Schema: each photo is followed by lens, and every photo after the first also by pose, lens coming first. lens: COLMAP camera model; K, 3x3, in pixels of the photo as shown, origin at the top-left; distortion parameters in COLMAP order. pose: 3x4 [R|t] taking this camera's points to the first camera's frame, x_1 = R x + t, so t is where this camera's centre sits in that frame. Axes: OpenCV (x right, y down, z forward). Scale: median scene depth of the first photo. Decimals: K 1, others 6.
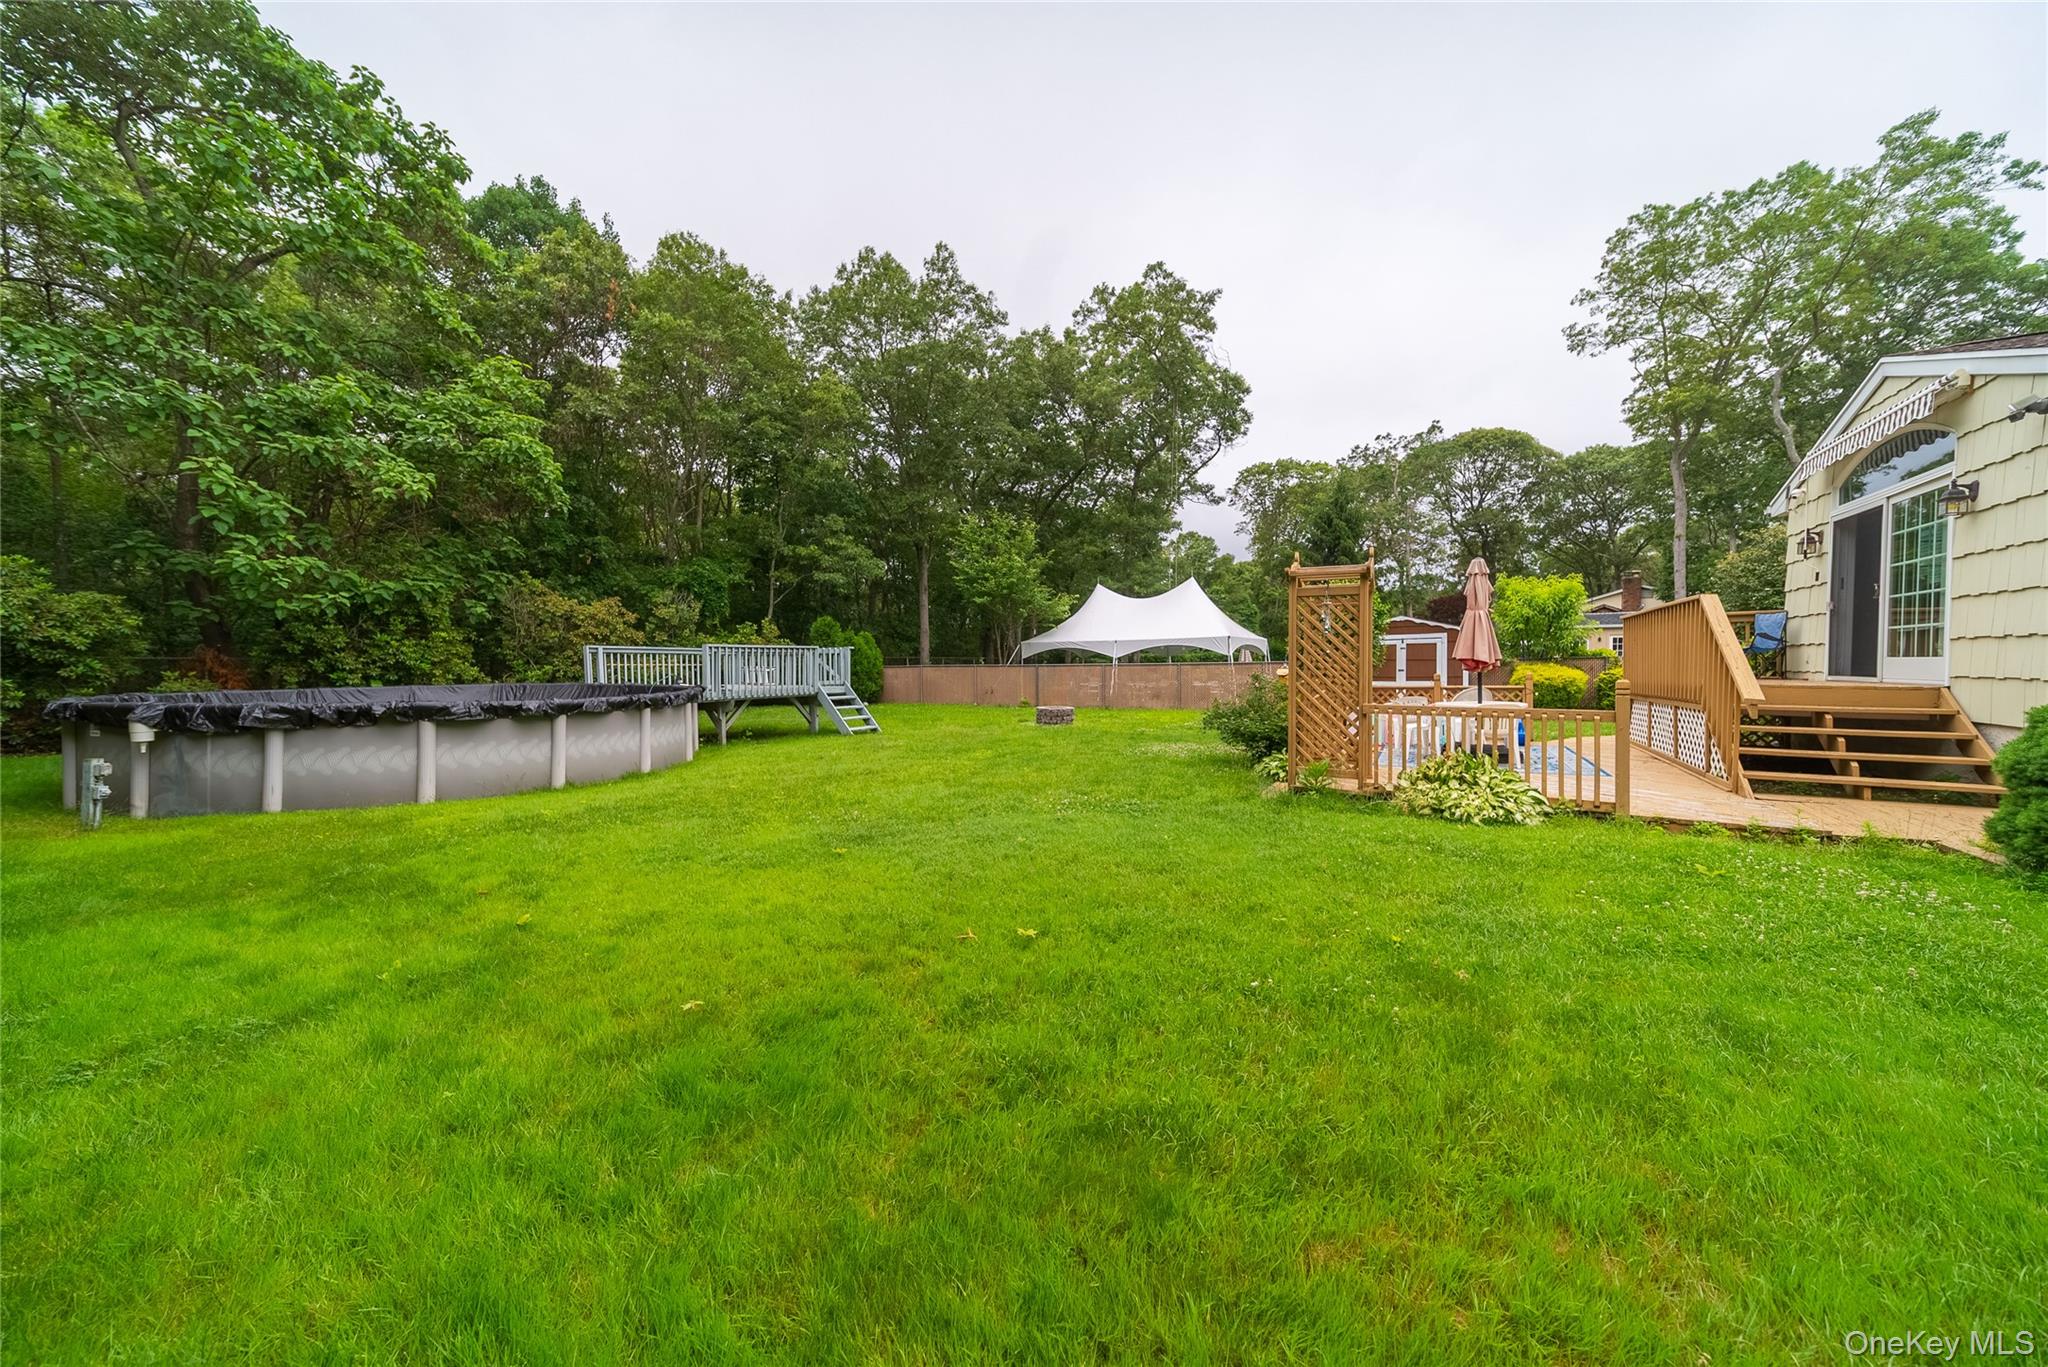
lens RADIAL K [[720.1, 0, 1025.2], [0, 720.1, 681.0], [0, 0, 1]] dist [0.006838, 0.001088]
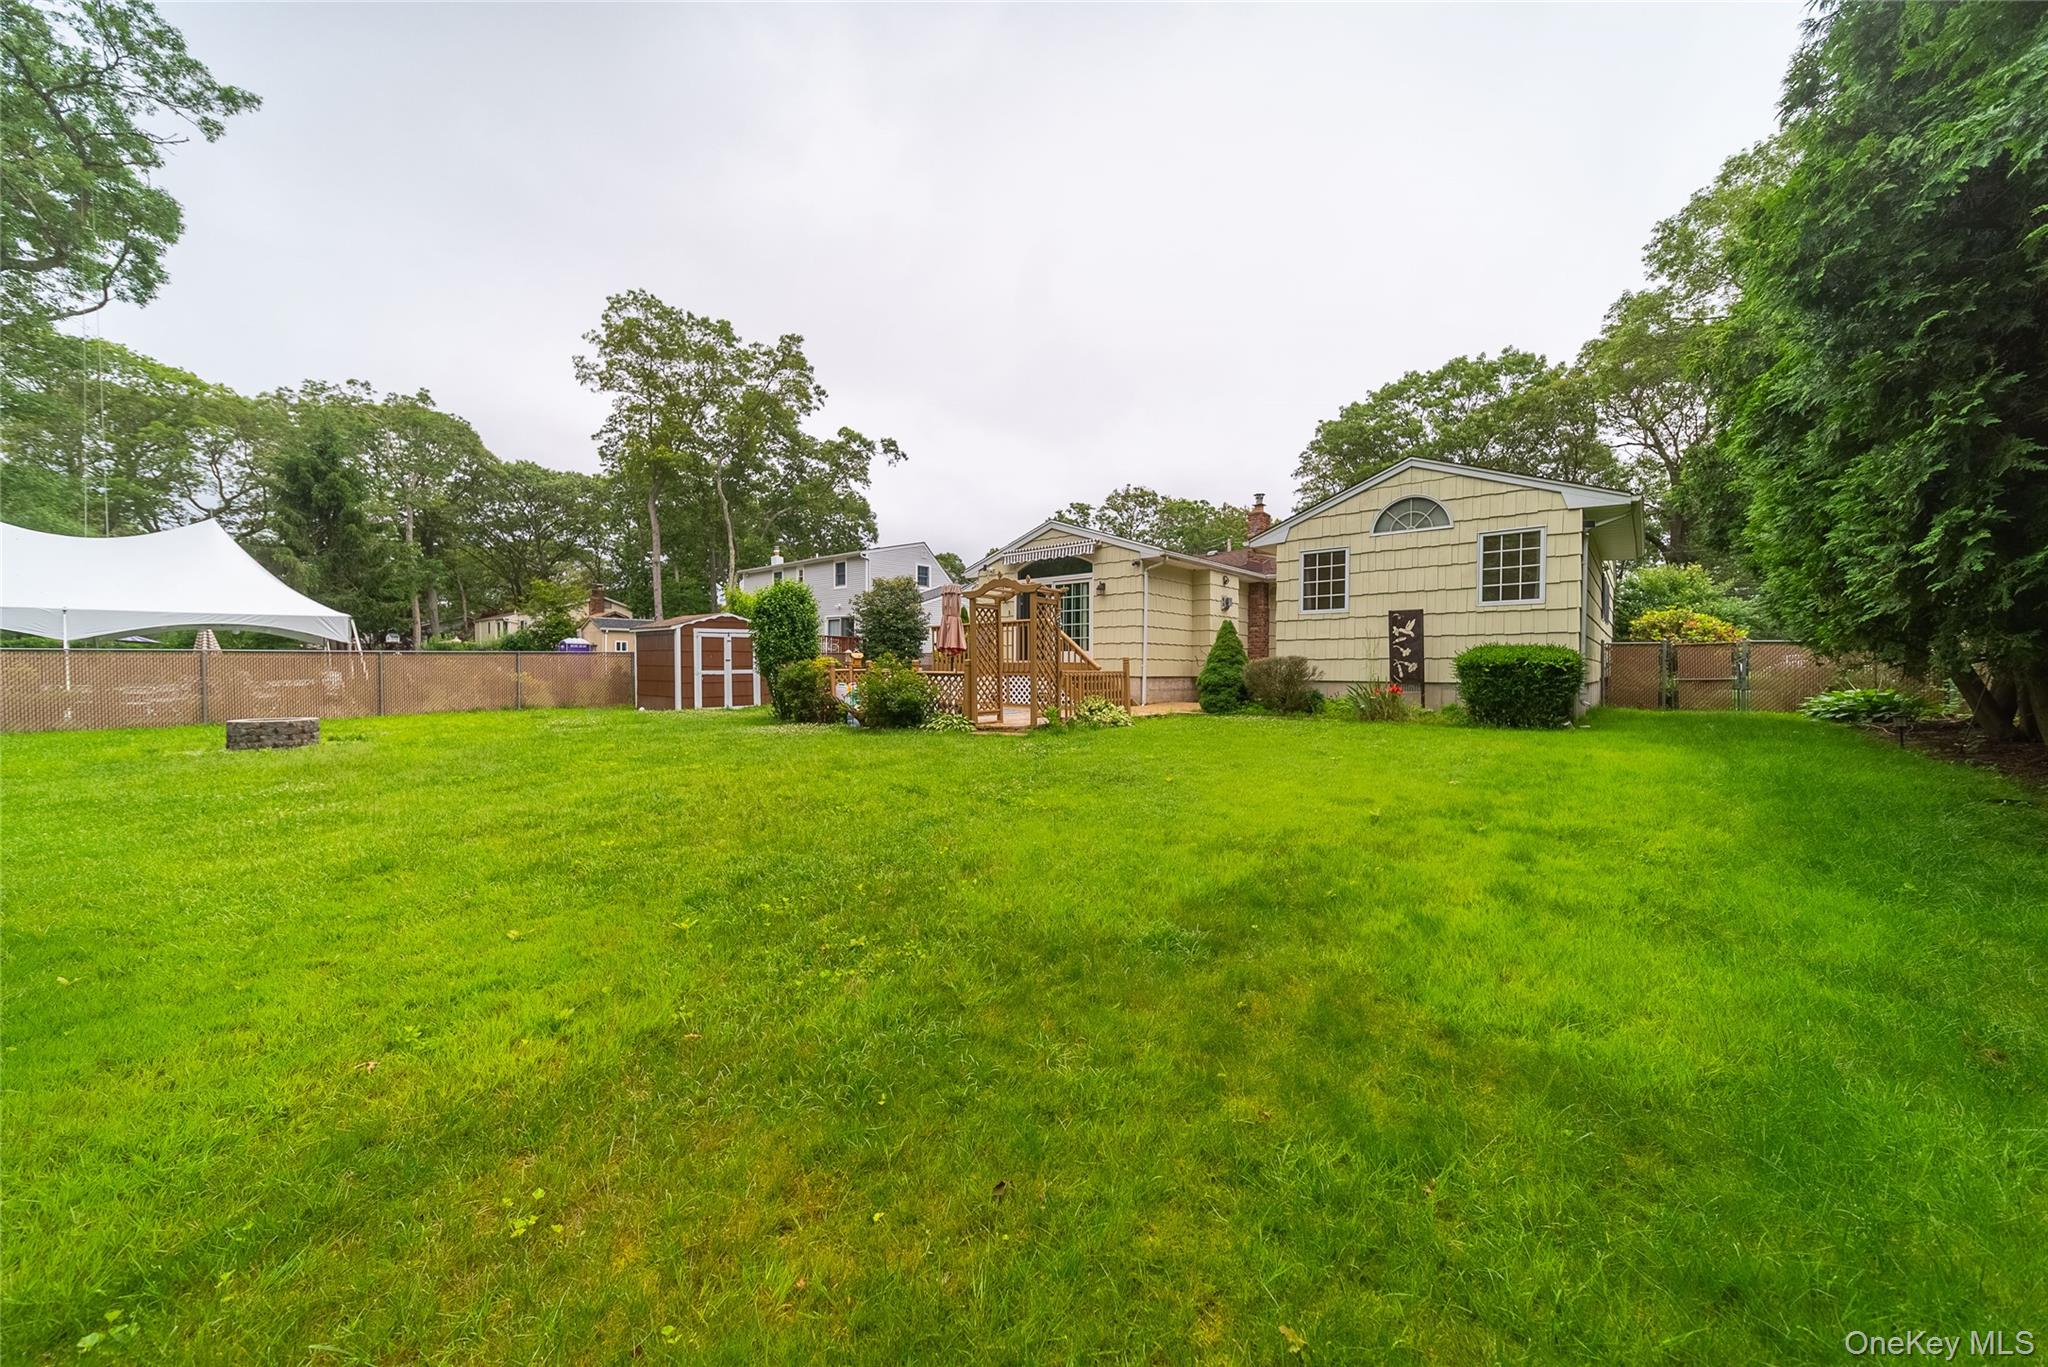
lens RADIAL K [[720.1, 0, 1030.2], [0, 720.1, 677.7], [0, 0, 1]] dist [0.006838, 0.001088]
pose [[0.170103, -0.011766, 0.985356, -0.299218], [0.023610, 0.999690, 0.007861, 0.008507], [-0.985143, 0.021927, 0.170328, 0.195232]]
